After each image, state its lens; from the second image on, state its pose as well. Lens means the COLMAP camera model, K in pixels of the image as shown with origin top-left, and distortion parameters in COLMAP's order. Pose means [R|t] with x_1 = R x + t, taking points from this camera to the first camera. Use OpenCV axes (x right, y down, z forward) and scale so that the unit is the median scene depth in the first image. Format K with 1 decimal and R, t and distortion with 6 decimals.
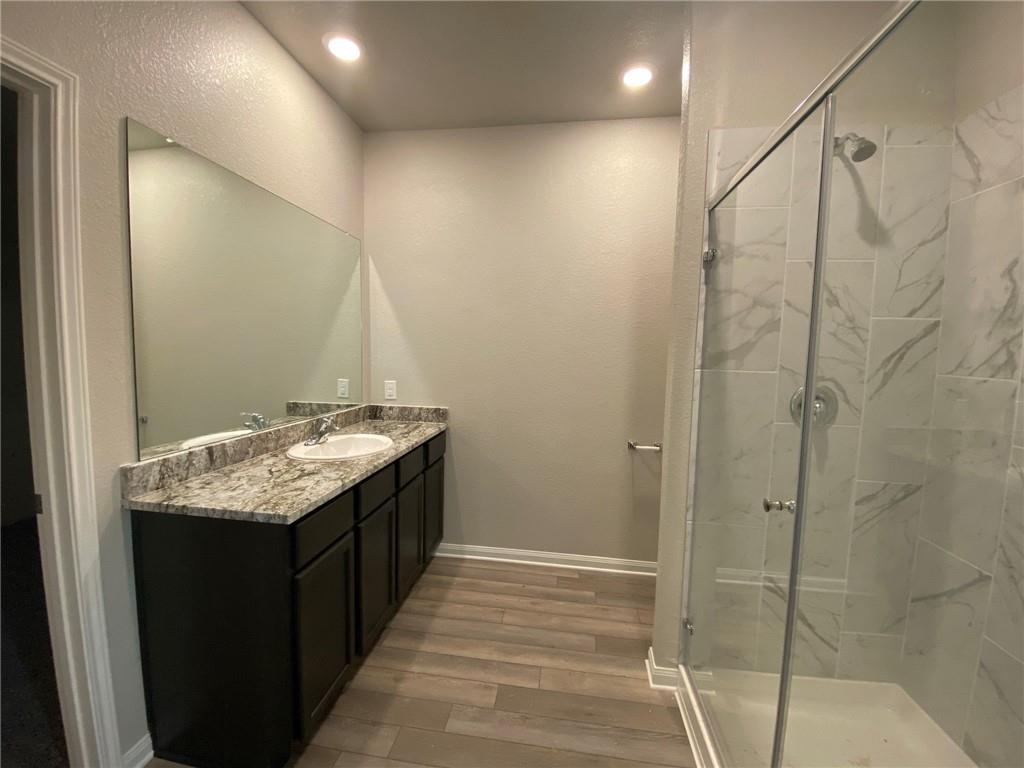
lens RADIAL K [[418.2, 0, 508.1], [0, 418.2, 384.2], [0, 0, 1]] dist [0.019082, -0.019686]
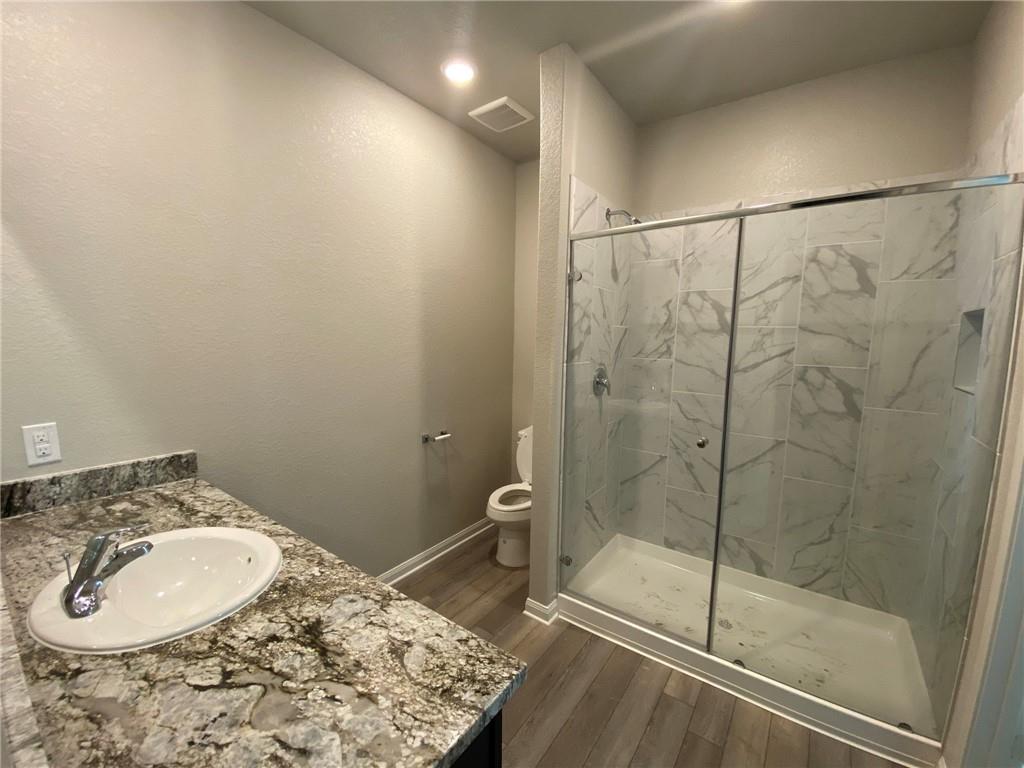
lens RADIAL K [[418.2, 0, 508.1], [0, 418.2, 384.2], [0, 0, 1]] dist [0.019082, -0.019686]
pose [[0.467976, -0.115692, 0.876136, -0.781532], [0.069453, 0.993142, 0.094045, -0.108955], [-0.881008, 0.016839, 0.472801, 0.567489]]
